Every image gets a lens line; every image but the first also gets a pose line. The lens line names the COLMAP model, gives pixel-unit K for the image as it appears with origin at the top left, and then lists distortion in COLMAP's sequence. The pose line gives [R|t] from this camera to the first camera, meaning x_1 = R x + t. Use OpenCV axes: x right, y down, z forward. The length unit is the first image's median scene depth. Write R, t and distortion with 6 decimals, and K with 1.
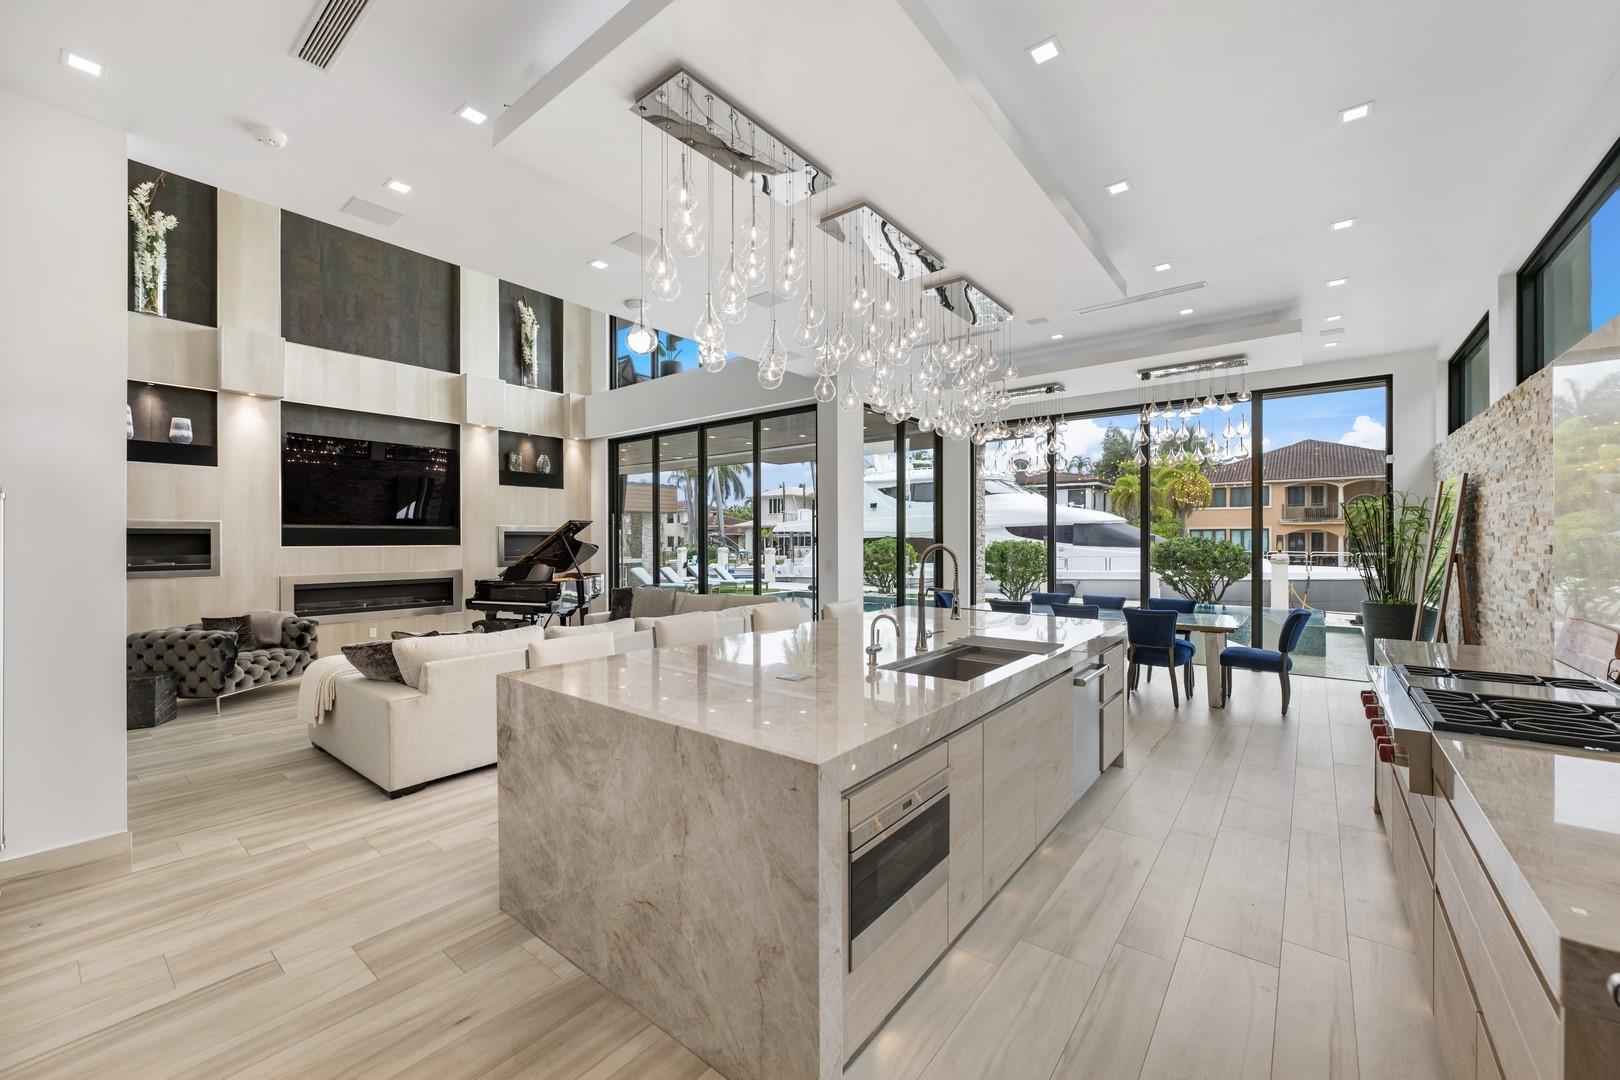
lens RADIAL K [[632.8, 0, 805.3], [0, 632.8, 535.6], [0, 0, 1]] dist [-0.002121, 0.000213]
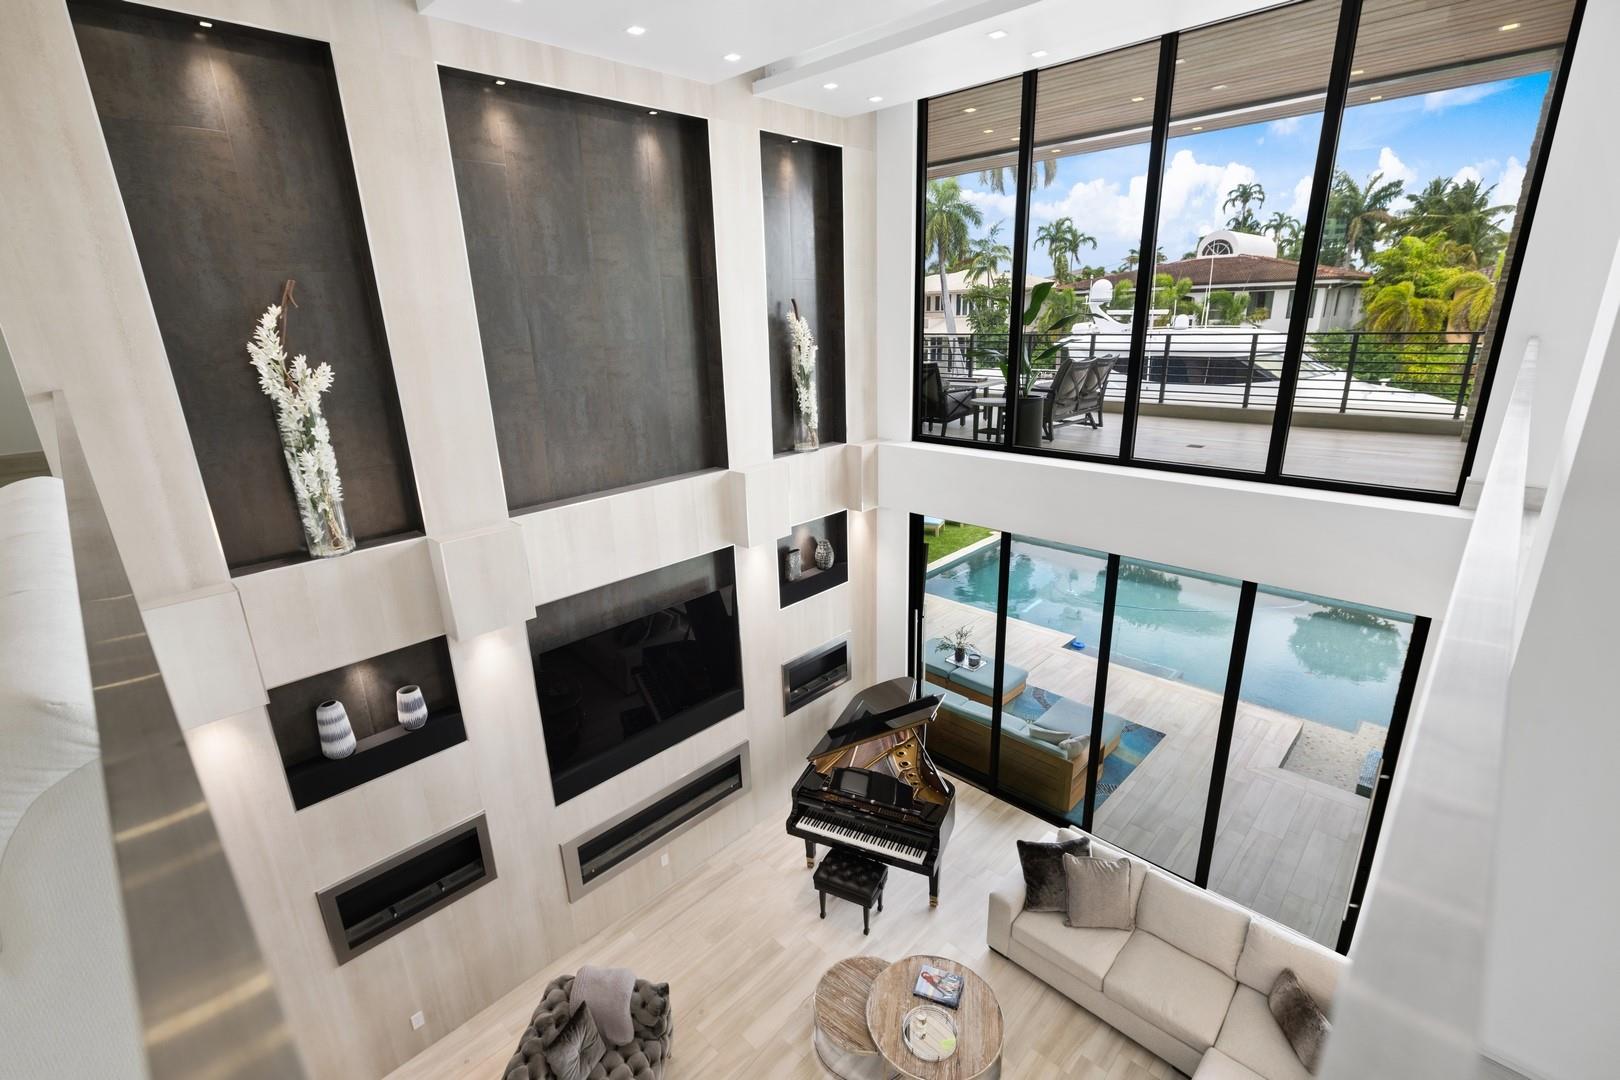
lens RADIAL K [[724.9, 0, 810.0], [0, 724.9, 540.0], [0, 0, 1]] dist [0.001003, 0.000240]
pose [[0.995481, 0.004404, -0.094863, -0.348691], [0.024857, 0.952015, 0.305042, -0.355689], [0.091654, -0.306021, 0.947603, 0.267588]]
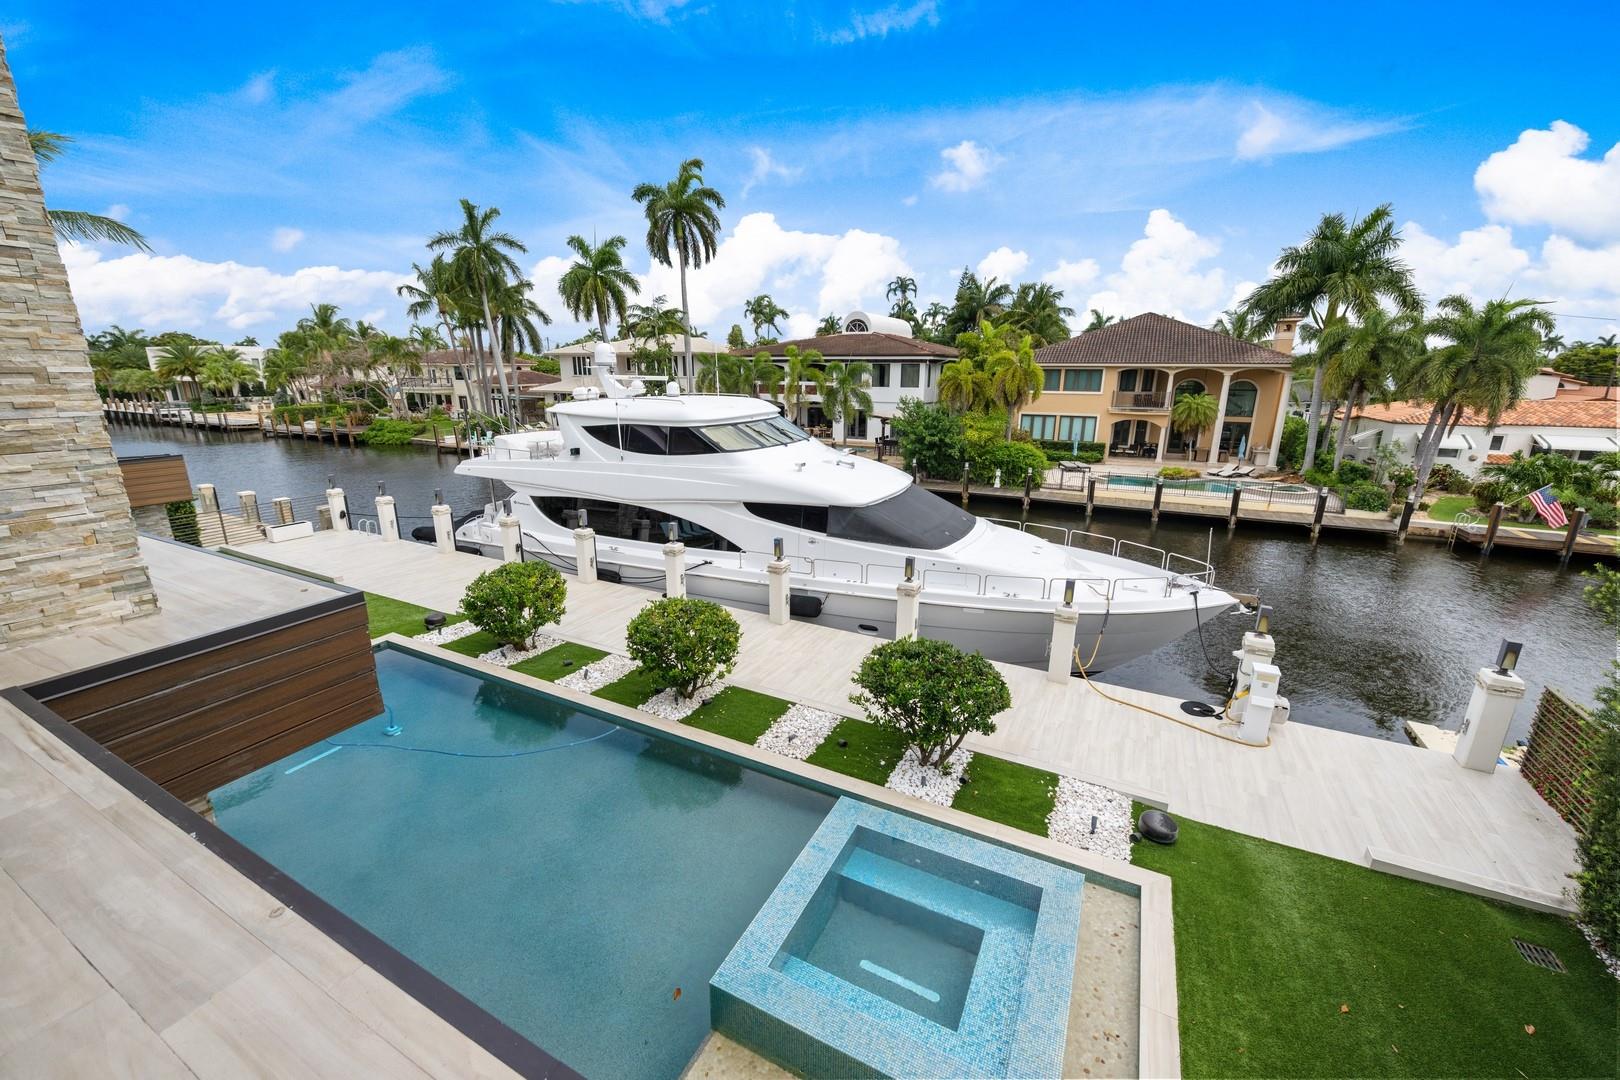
lens RADIAL K [[632.8, 0, 805.3], [0, 632.8, 535.6], [0, 0, 1]] dist [-0.002121, 0.000213]
pose [[0.980474, -0.041194, 0.192288, 0.553958], [-0.010338, 0.965664, 0.259587, -0.364027], [-0.196379, -0.256506, 0.946383, 0.697880]]
